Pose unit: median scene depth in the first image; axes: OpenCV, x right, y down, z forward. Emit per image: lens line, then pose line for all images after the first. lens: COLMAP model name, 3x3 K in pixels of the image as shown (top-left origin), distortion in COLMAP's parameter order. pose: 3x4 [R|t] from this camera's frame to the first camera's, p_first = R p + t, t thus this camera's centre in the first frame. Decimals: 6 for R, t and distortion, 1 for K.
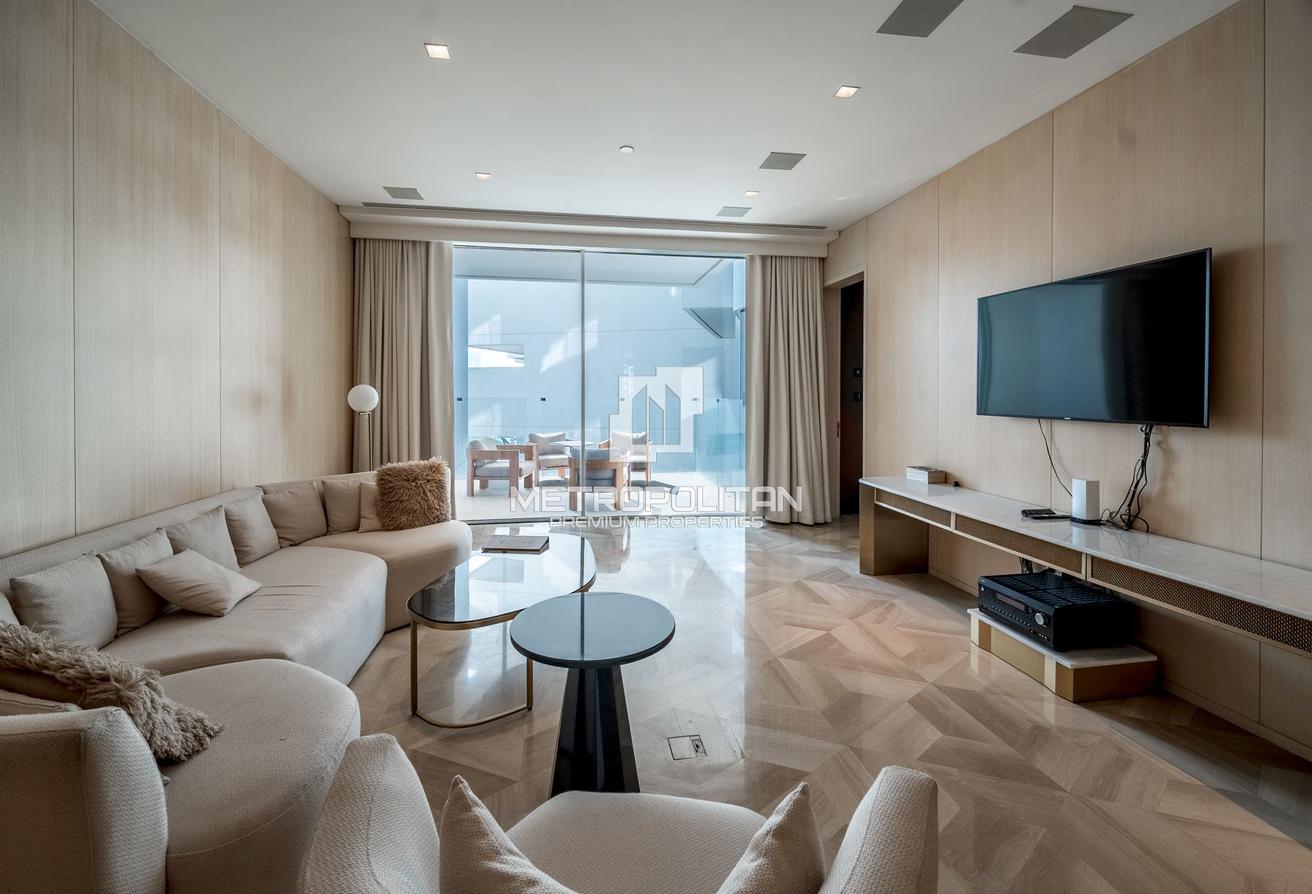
lens RADIAL K [[554.4, 0, 657.9], [0, 554.4, 398.2], [0, 0, 1]] dist [0.000788, 0.000020]
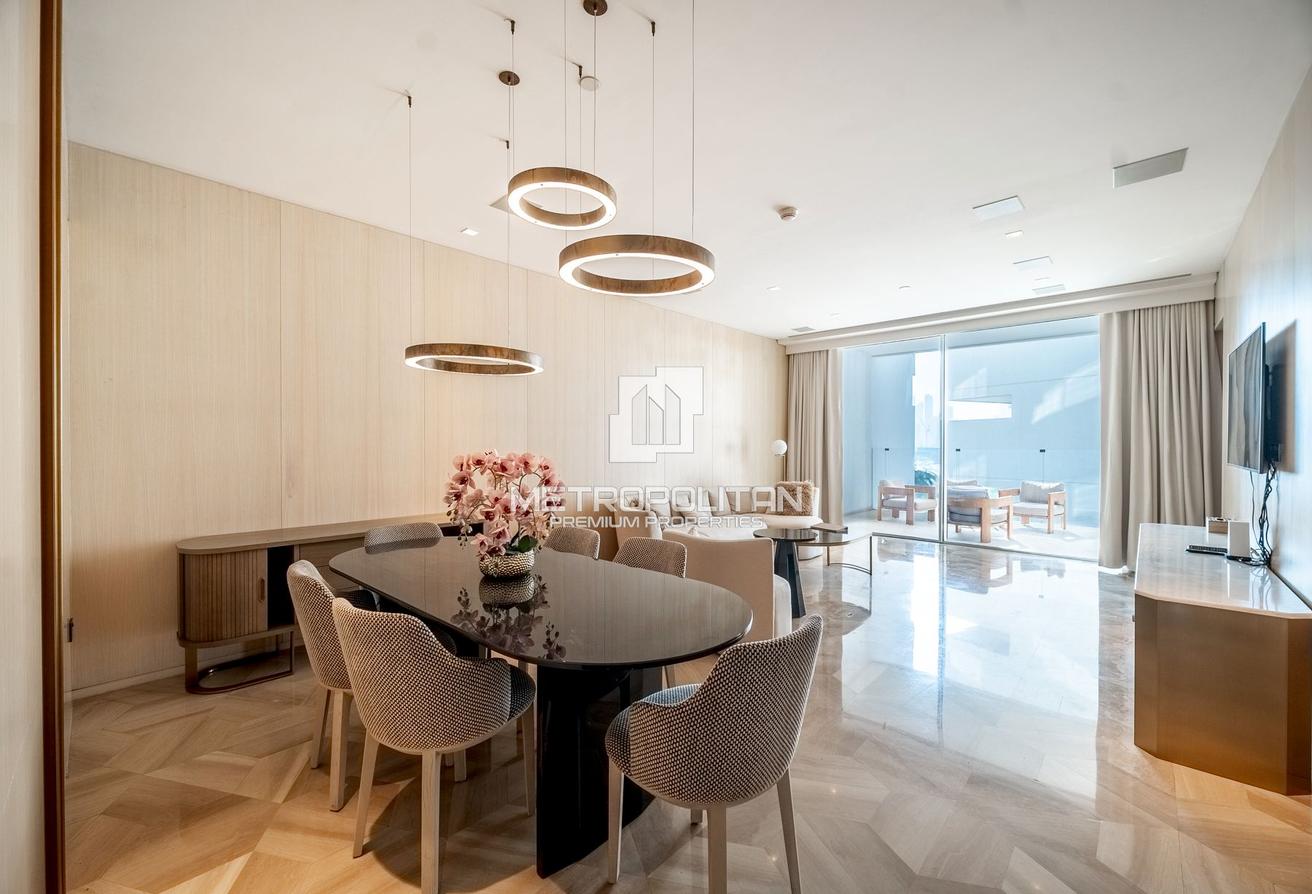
lens RADIAL K [[541.8, 0, 645.2], [0, 541.8, 451.4], [0, 0, 1]] dist [0.001287, -0.003955]
pose [[0.598933, 0.010188, -0.800734, 0.465694], [-0.008303, 0.999944, 0.006512, 0.004177], [0.800756, 0.002748, 0.598984, -0.315164]]
